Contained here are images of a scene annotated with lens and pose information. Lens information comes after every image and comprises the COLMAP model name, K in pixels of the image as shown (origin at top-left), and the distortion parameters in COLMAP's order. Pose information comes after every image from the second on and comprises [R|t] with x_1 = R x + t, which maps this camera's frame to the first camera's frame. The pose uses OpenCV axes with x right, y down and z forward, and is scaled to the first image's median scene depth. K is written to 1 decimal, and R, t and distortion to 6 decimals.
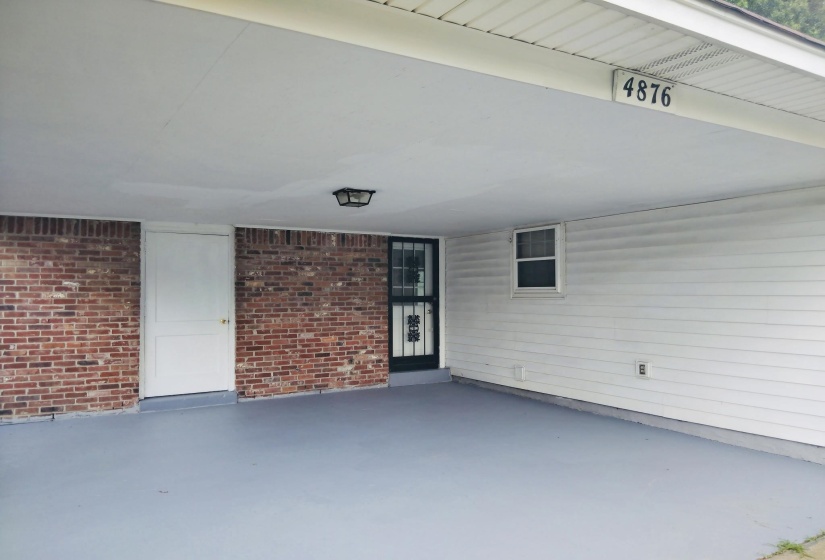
lens RADIAL K [[570.7, 0, 408.3], [0, 570.7, 281.4], [0, 0, 1]] dist [0.107232, -0.166242]
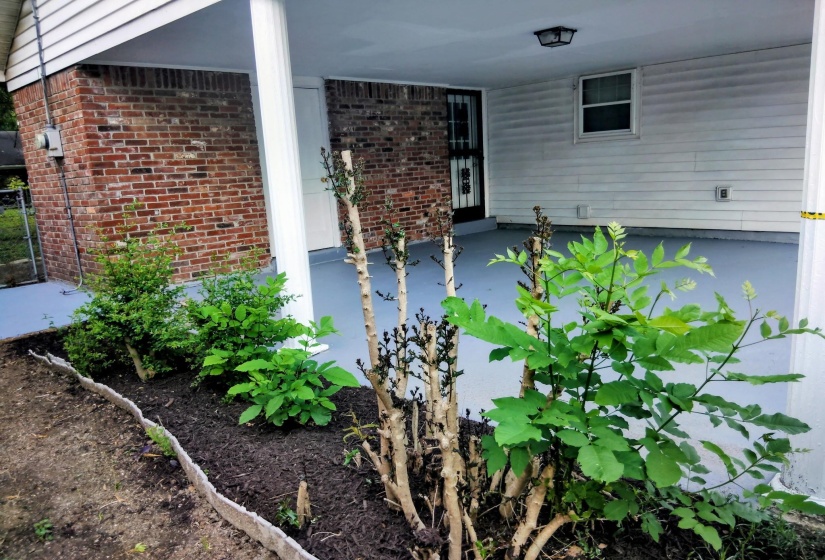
lens RADIAL K [[570.7, 0, 408.3], [0, 570.7, 281.4], [0, 0, 1]] dist [0.107232, -0.166242]
pose [[0.971382, -0.096086, 0.217218, -0.453655], [0.045764, 0.973100, 0.225792, 0.025150], [-0.233070, -0.209389, 0.949650, -0.020839]]
